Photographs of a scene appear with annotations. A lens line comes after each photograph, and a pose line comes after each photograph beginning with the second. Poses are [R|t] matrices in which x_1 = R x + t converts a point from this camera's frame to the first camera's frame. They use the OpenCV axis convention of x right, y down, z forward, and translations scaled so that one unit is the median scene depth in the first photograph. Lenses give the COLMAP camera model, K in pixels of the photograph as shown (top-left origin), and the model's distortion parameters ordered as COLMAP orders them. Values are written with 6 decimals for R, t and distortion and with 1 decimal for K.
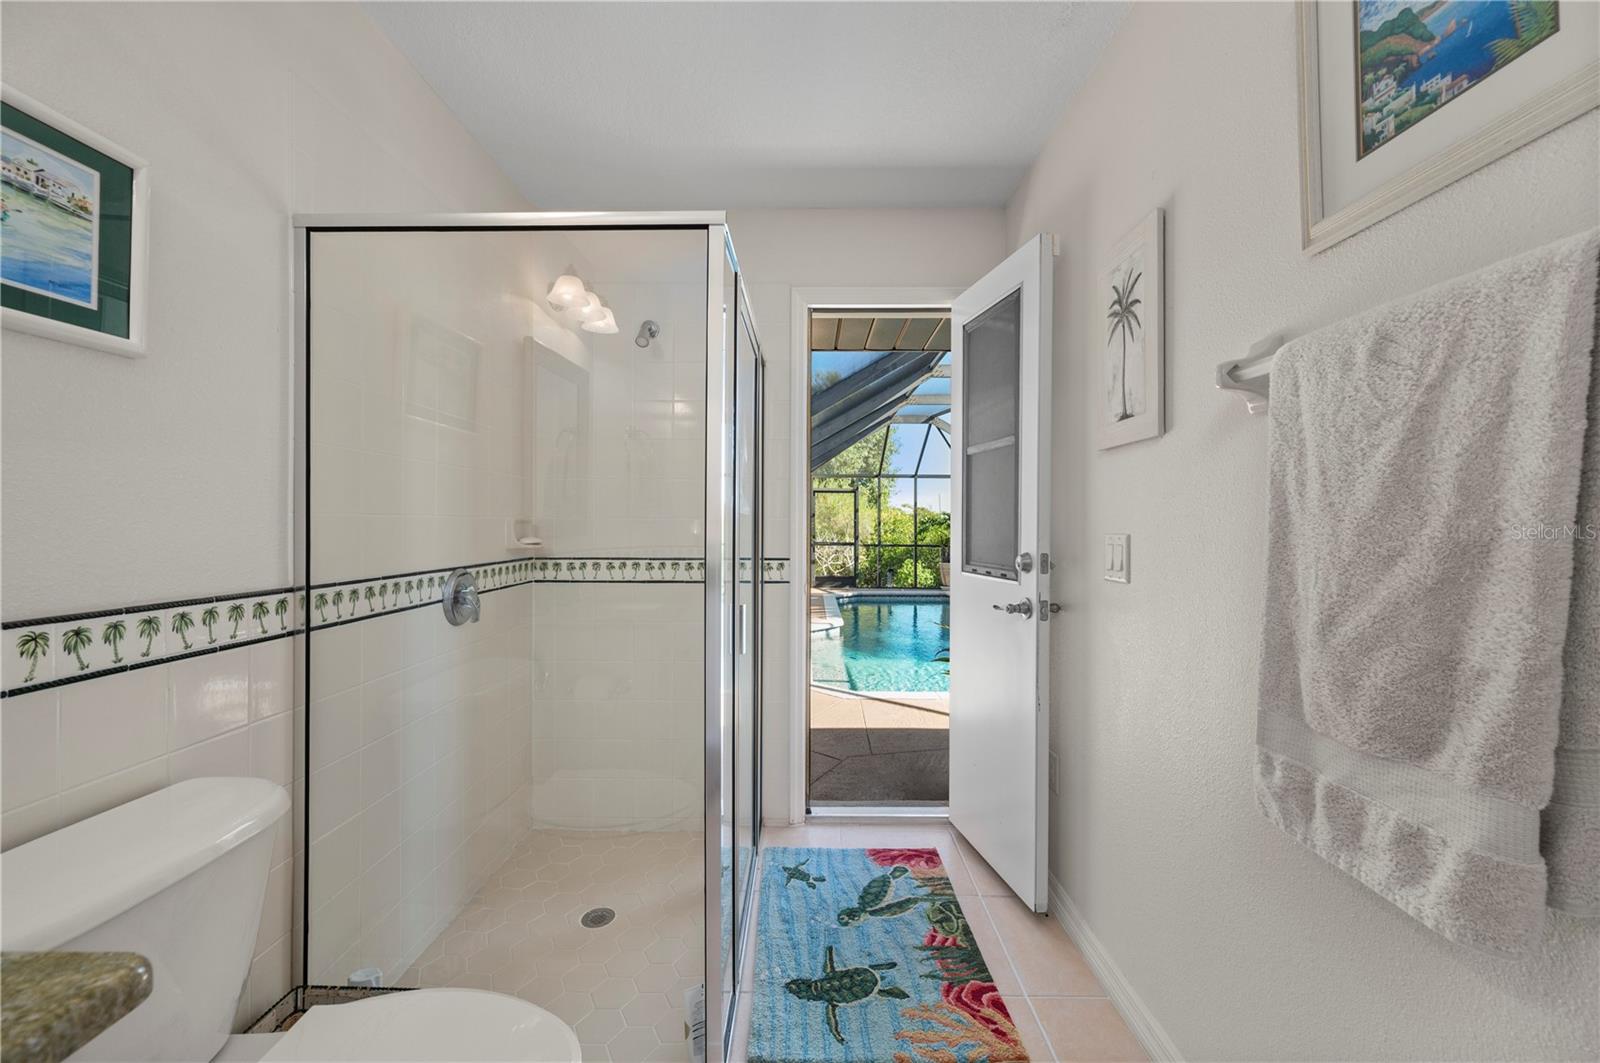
lens RADIAL K [[649.9, 0, 803.9], [0, 649.9, 527.3], [0, 0, 1]] dist [-0.003302, 0.000045]
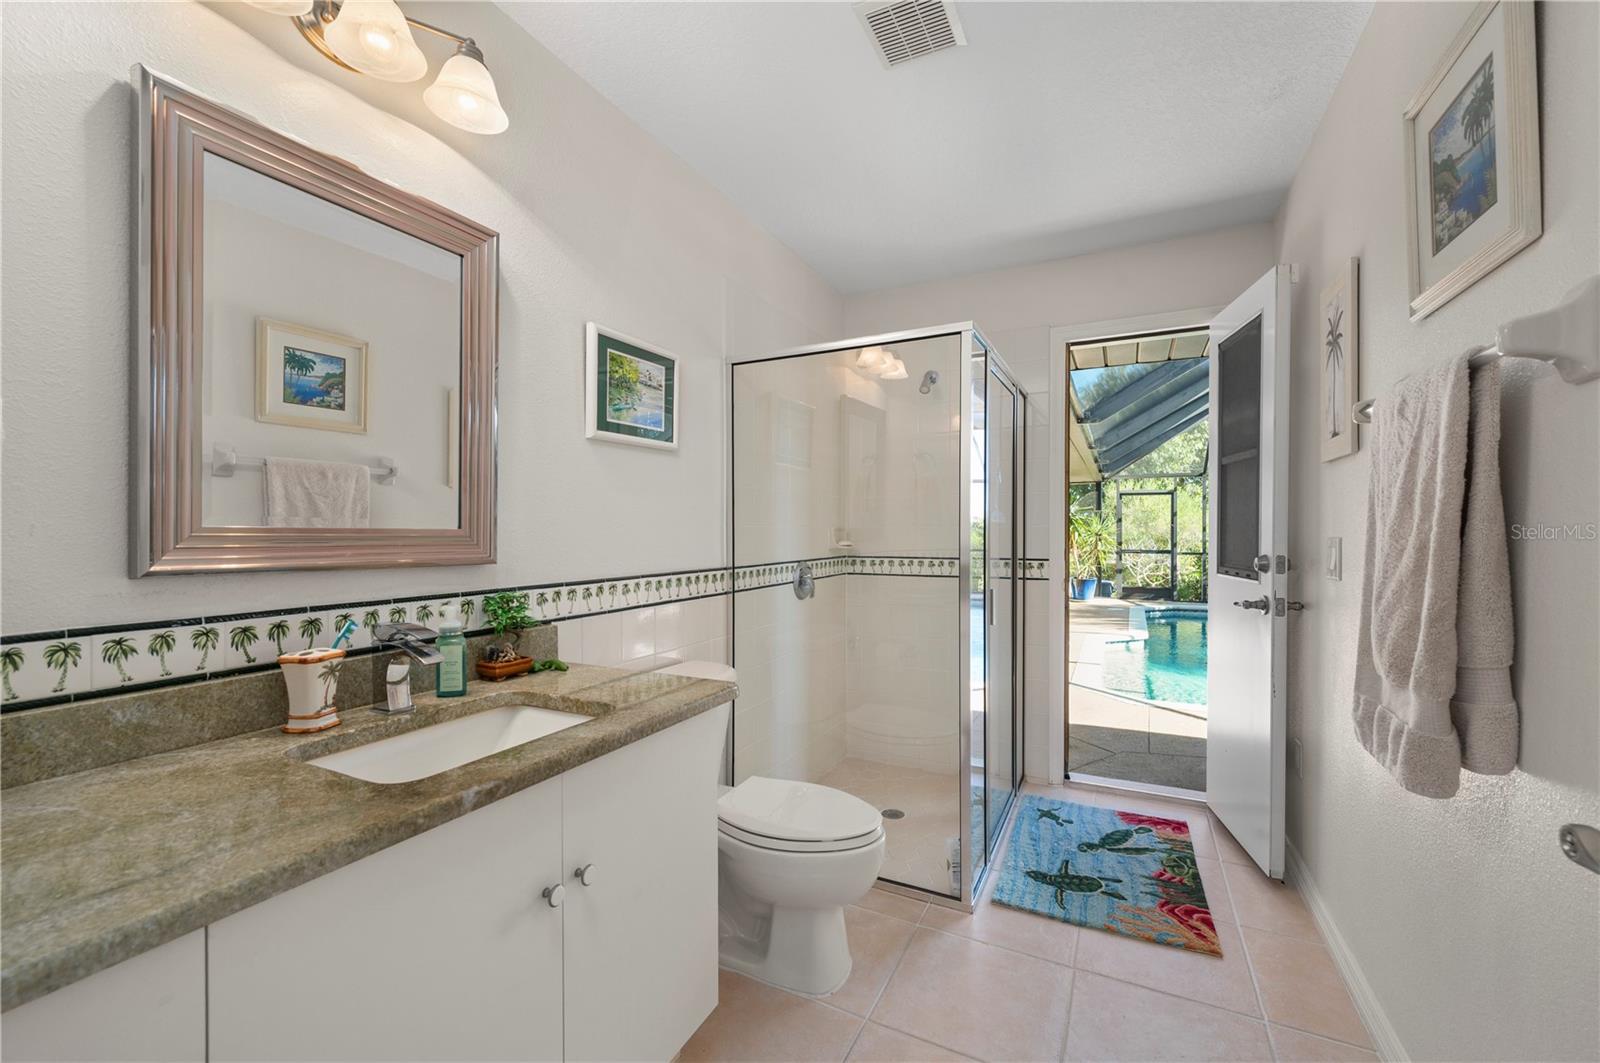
lens RADIAL K [[649.9, 0, 799.2], [0, 649.9, 534.3], [0, 0, 1]] dist [-0.003302, 0.000045]
pose [[0.899453, -0.002911, -0.437007, 0.114237], [0.003080, 0.999995, -0.000322, 0.002258], [0.437006, -0.001057, 0.899458, -0.345073]]
